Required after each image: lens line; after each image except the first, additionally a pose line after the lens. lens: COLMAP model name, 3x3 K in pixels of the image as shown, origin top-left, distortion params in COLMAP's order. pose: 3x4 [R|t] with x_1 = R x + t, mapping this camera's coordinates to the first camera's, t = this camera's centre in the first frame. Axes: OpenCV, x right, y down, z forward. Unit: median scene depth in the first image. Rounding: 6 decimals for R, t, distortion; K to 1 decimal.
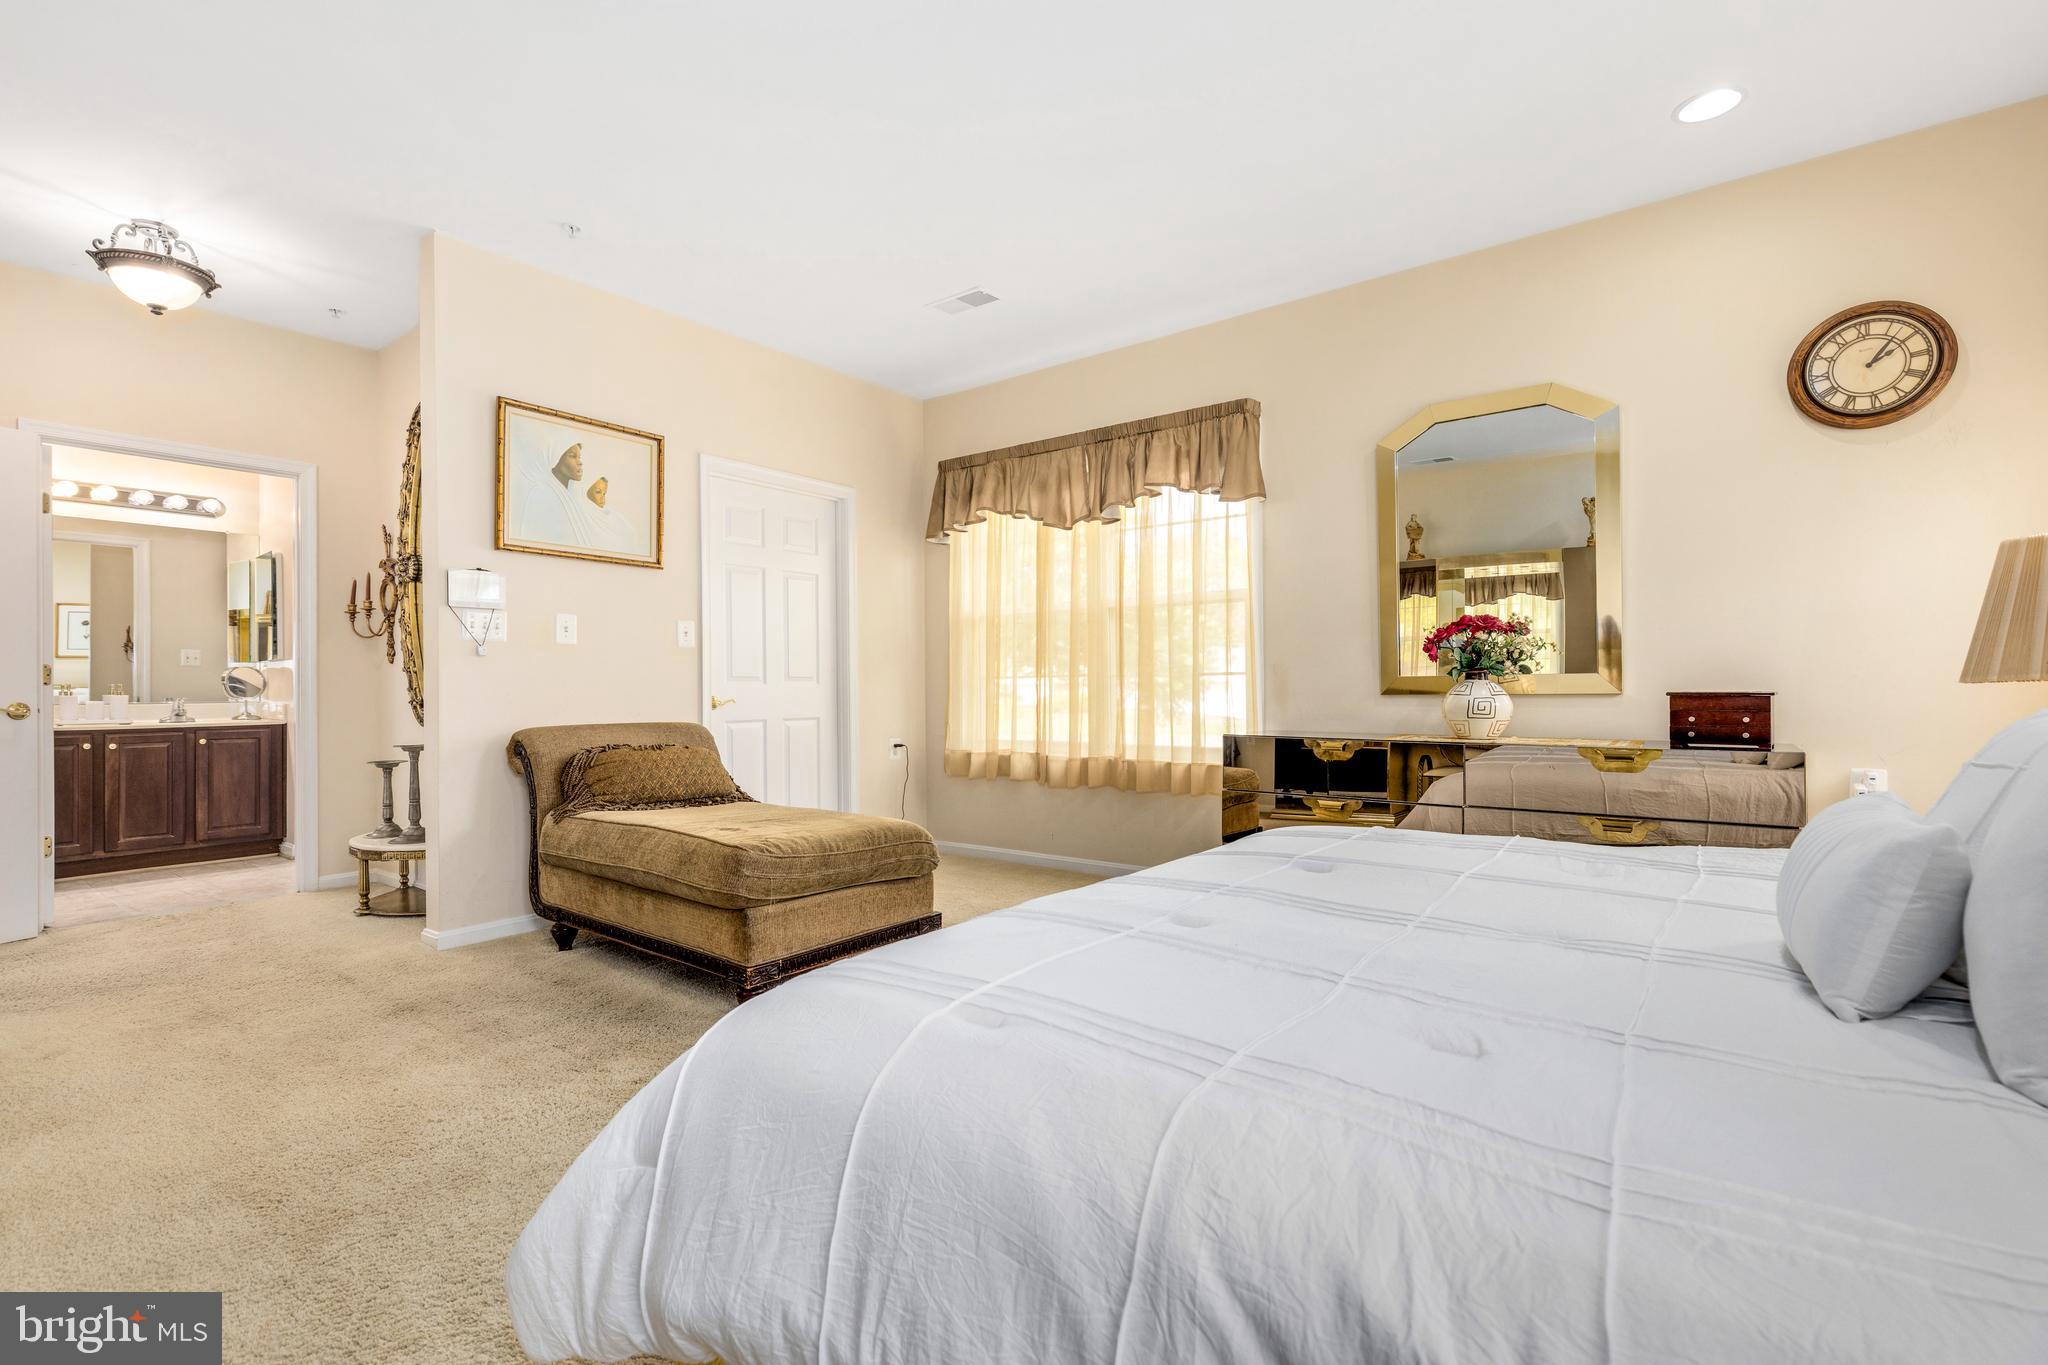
lens RADIAL K [[928.8, 0, 1025.4], [0, 928.8, 692.3], [0, 0, 1]] dist [0.004673, 0.000366]
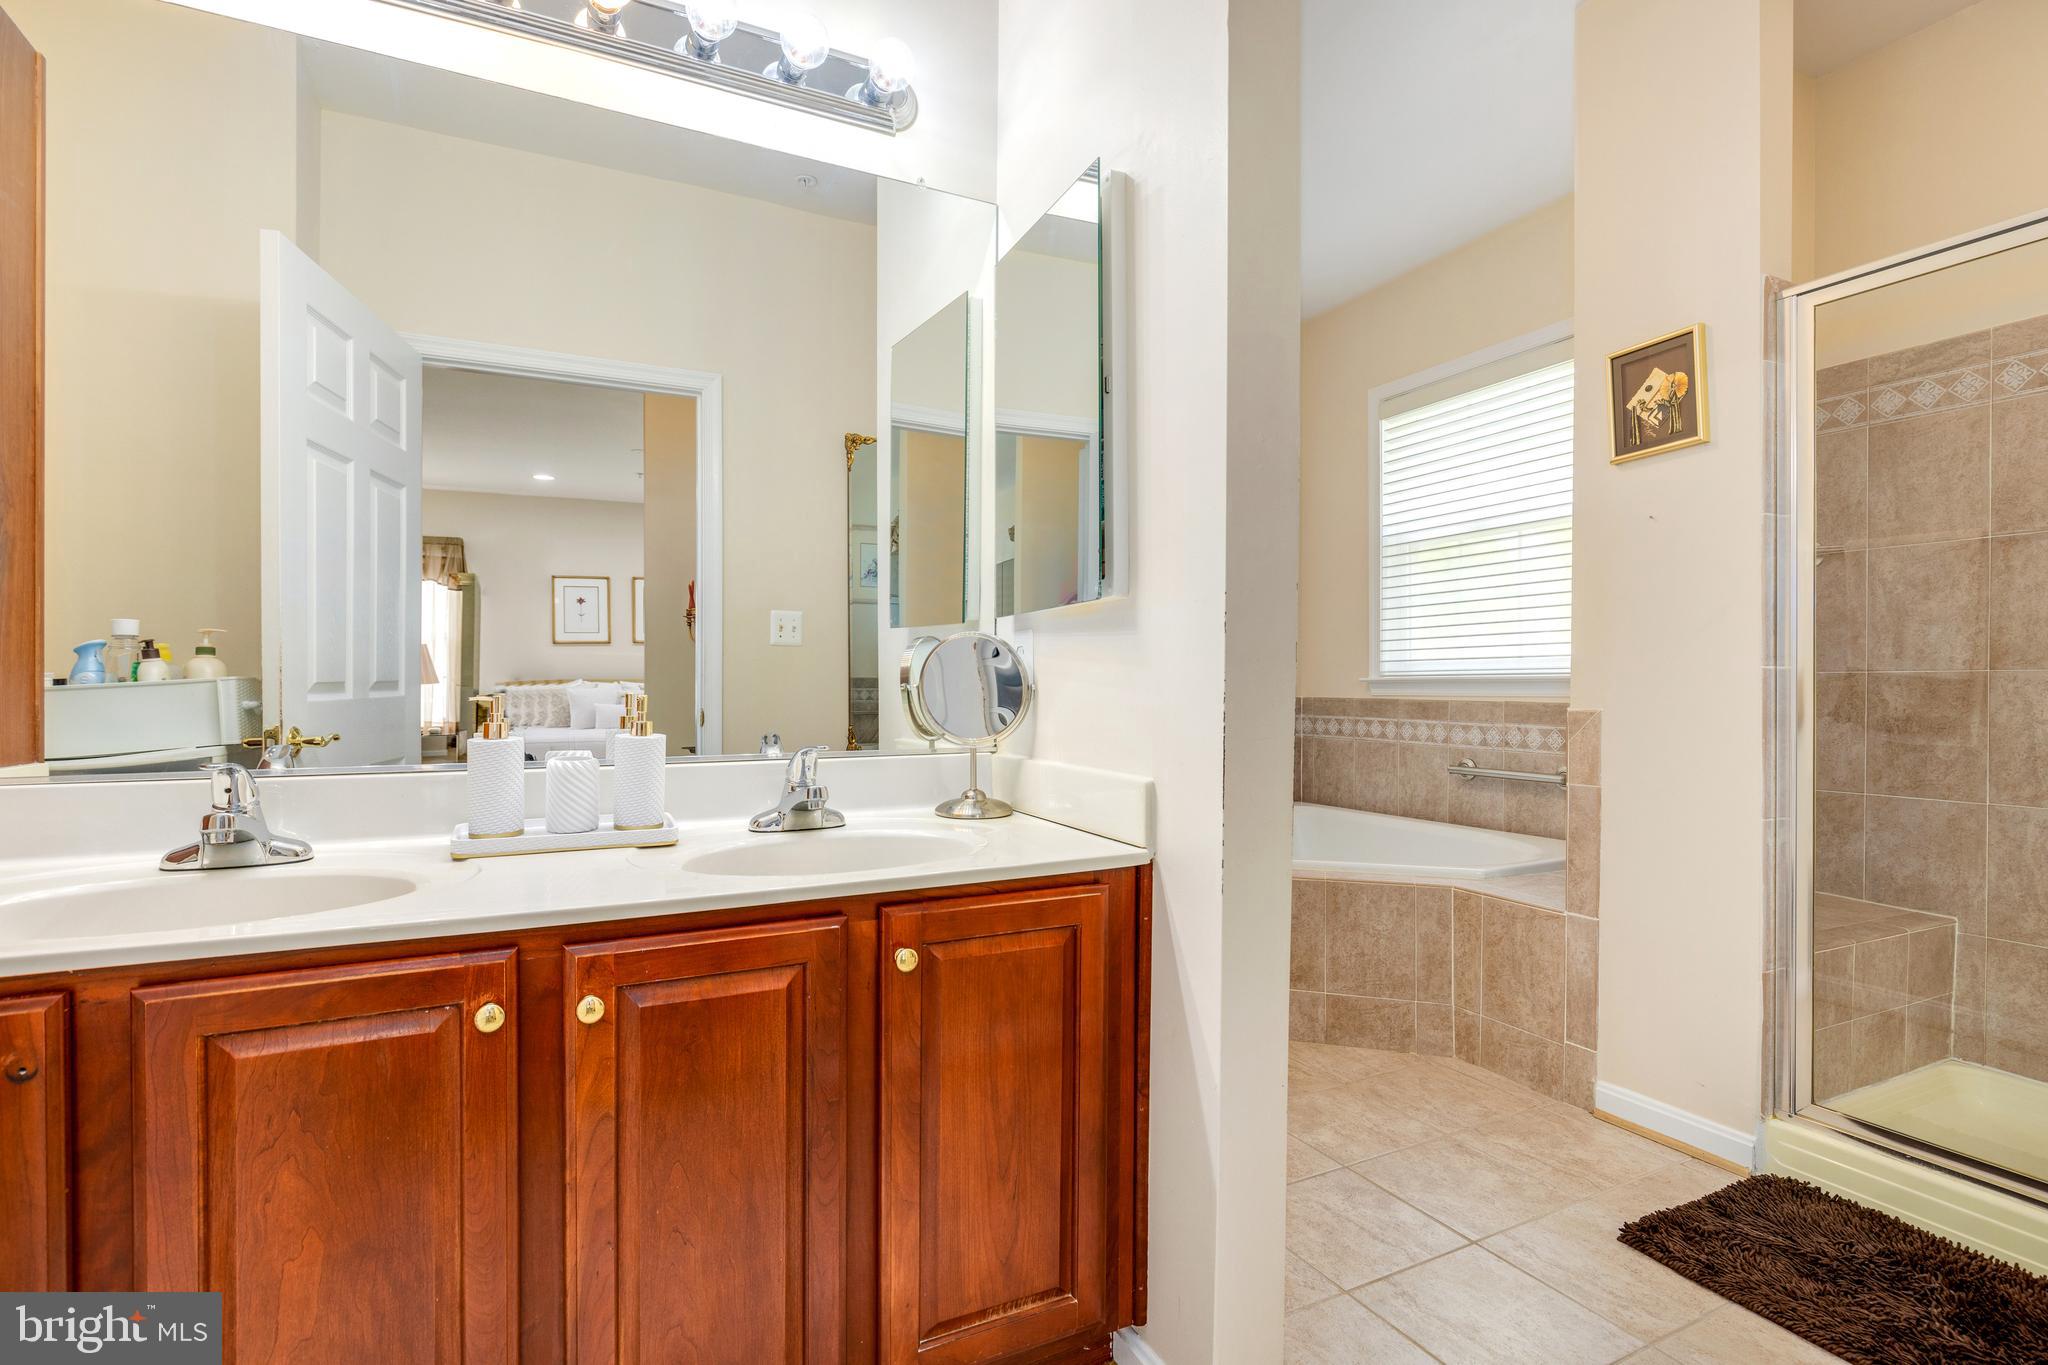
lens RADIAL K [[931.7, 0, 1024.0], [0, 931.7, 682.5], [0, 0, 1]] dist [0.004282, 0.000073]
pose [[0.906839, 0.000773, -0.421476, -0.745553], [0.001421, 0.999987, 0.004893, -0.014101], [0.421474, -0.005036, 0.906826, 0.791626]]
